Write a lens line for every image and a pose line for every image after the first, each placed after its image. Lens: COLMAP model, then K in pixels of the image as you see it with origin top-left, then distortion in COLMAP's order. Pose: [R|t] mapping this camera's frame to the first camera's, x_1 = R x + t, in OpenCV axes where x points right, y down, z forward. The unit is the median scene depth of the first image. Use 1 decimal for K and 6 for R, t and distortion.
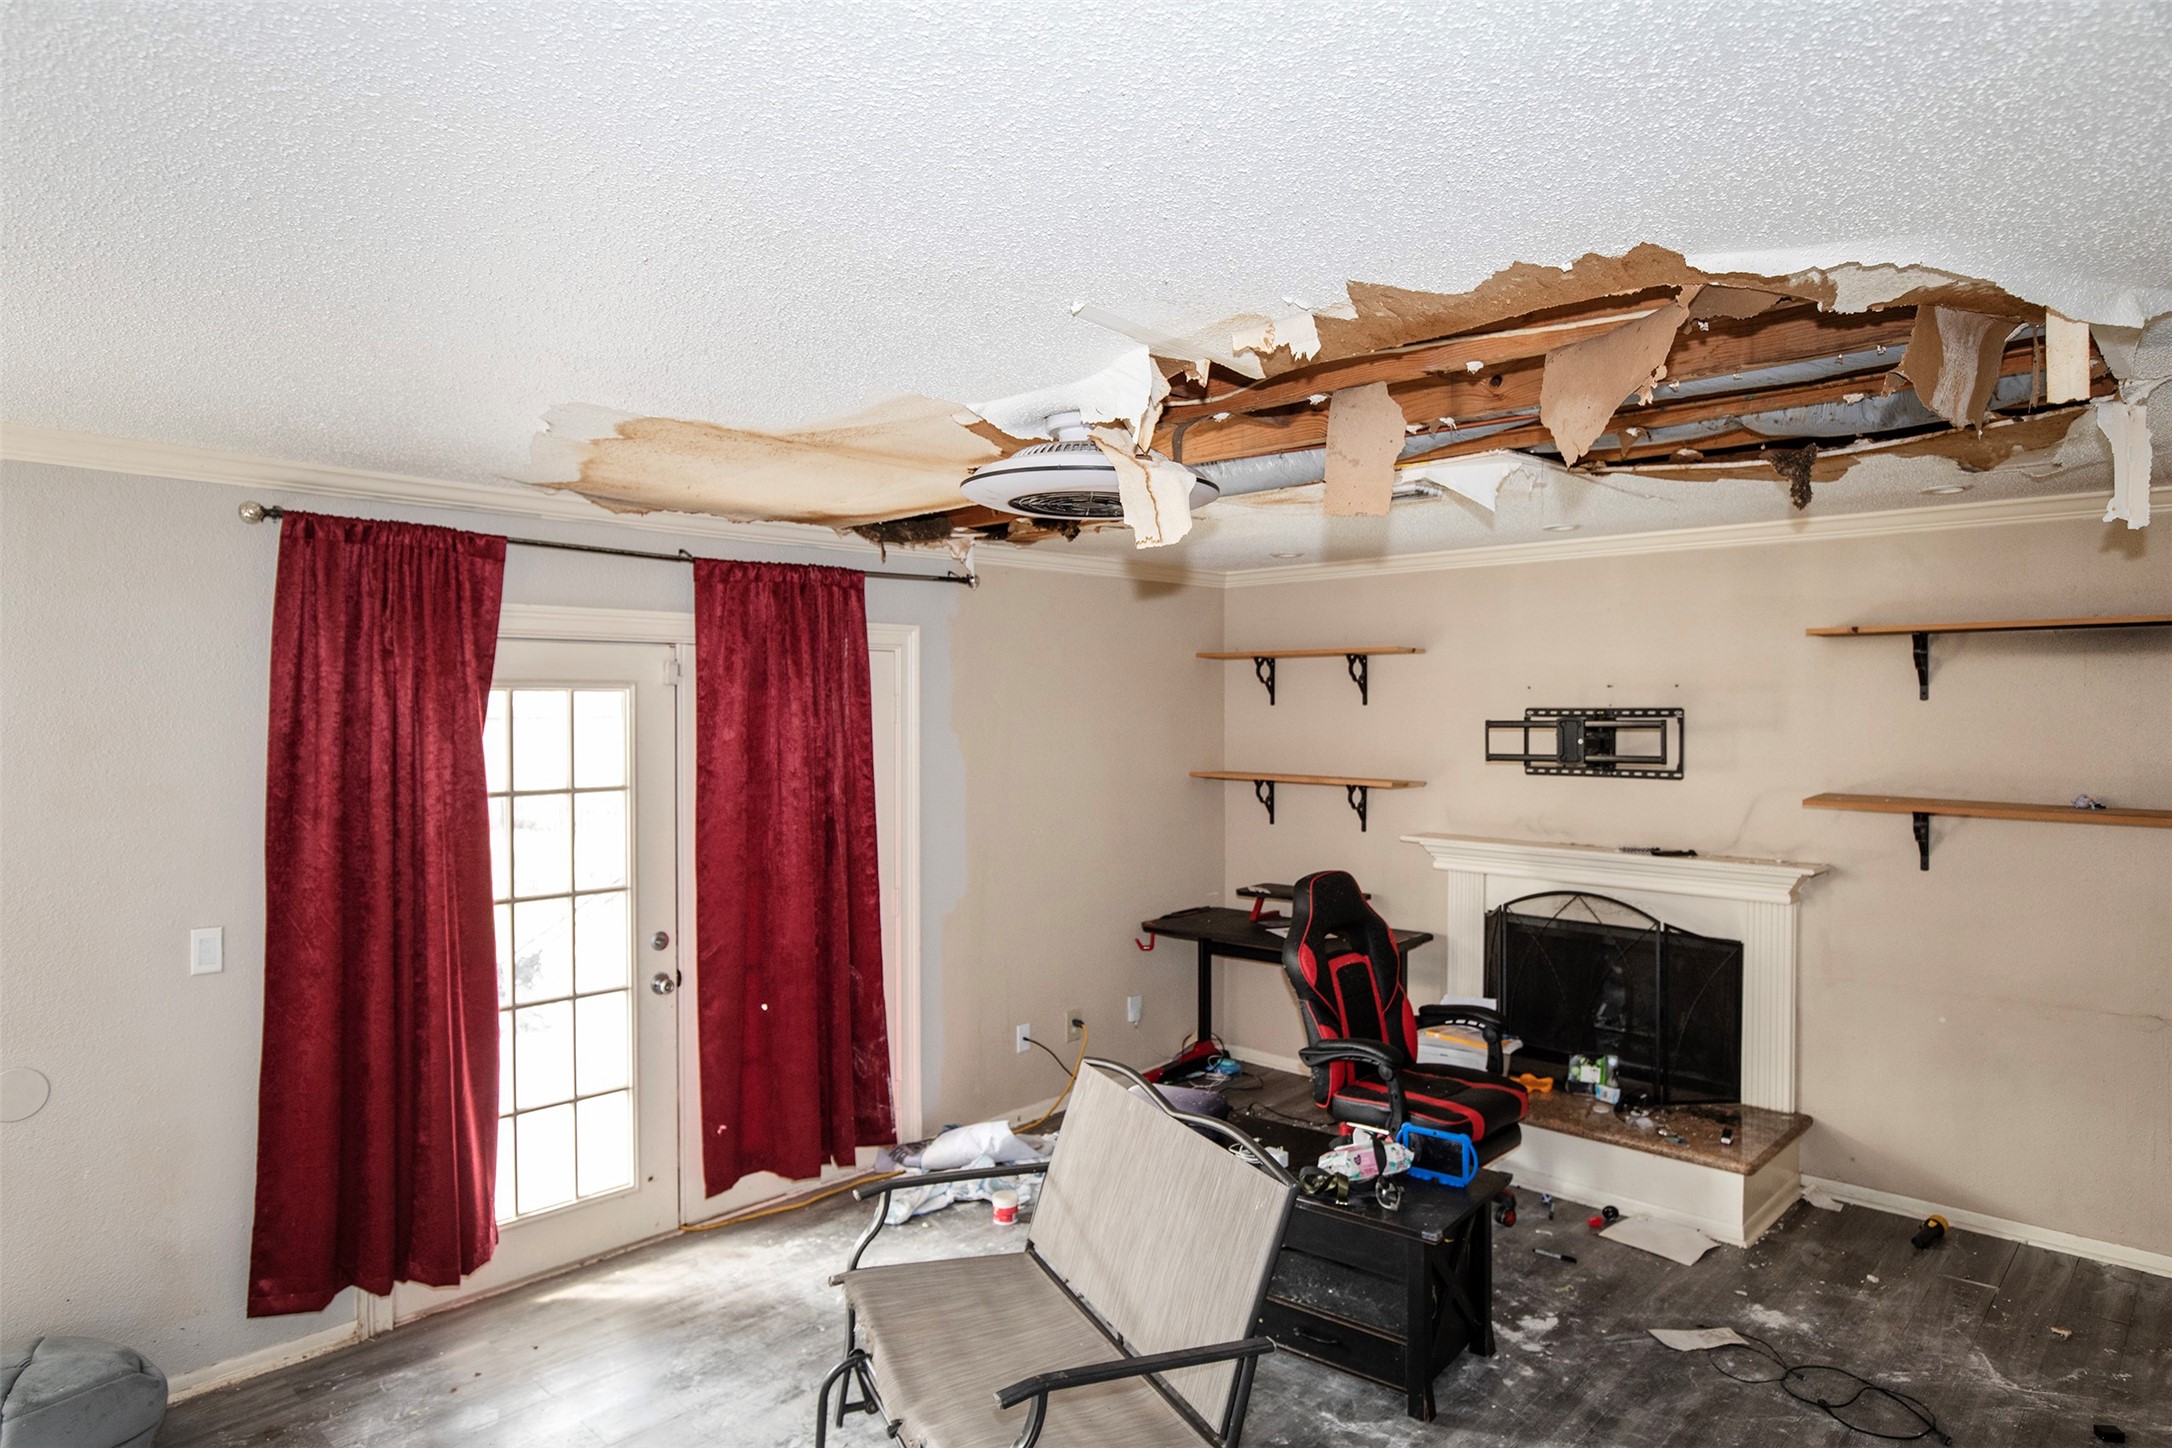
lens RADIAL K [[1265.9, 0, 1095.7], [0, 1265.9, 721.4], [0, 0, 1]] dist [-0.005159, -0.001358]
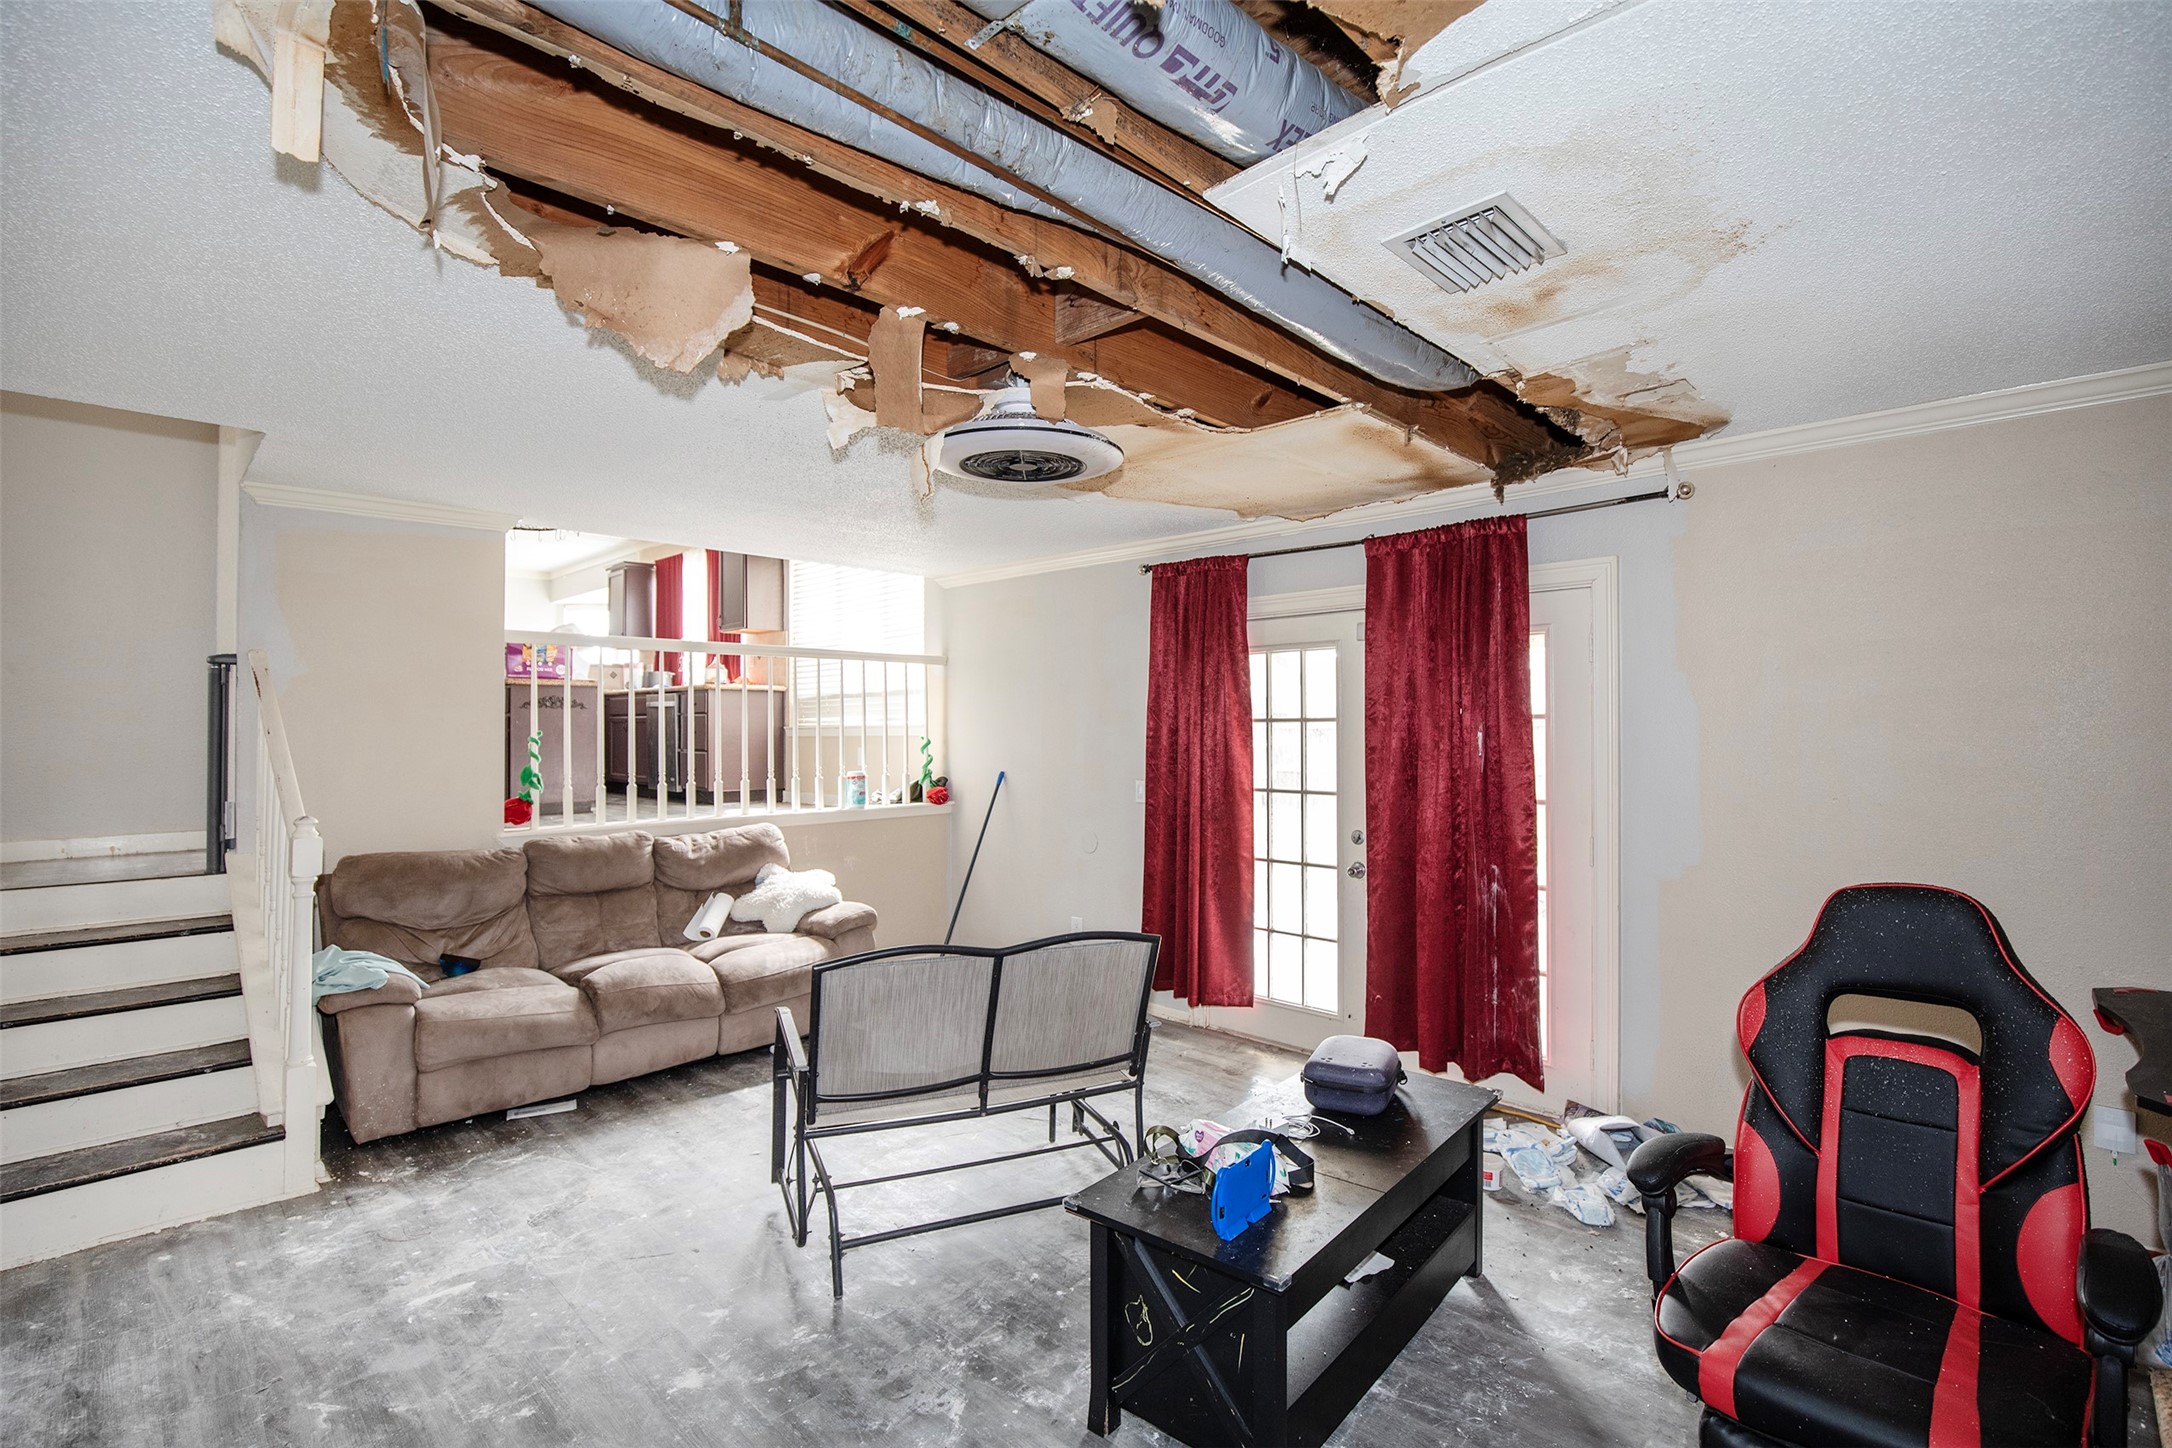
lens RADIAL K [[986.6, 0, 1094.5], [0, 986.6, 725.6], [0, 0, 1]] dist [-0.044348, 0.010165]
pose [[-0.015004, -0.002963, -0.999883, 0.722714], [-0.013908, 0.999899, -0.002754, 0.068804], [0.999791, 0.013865, -0.015044, 0.794777]]
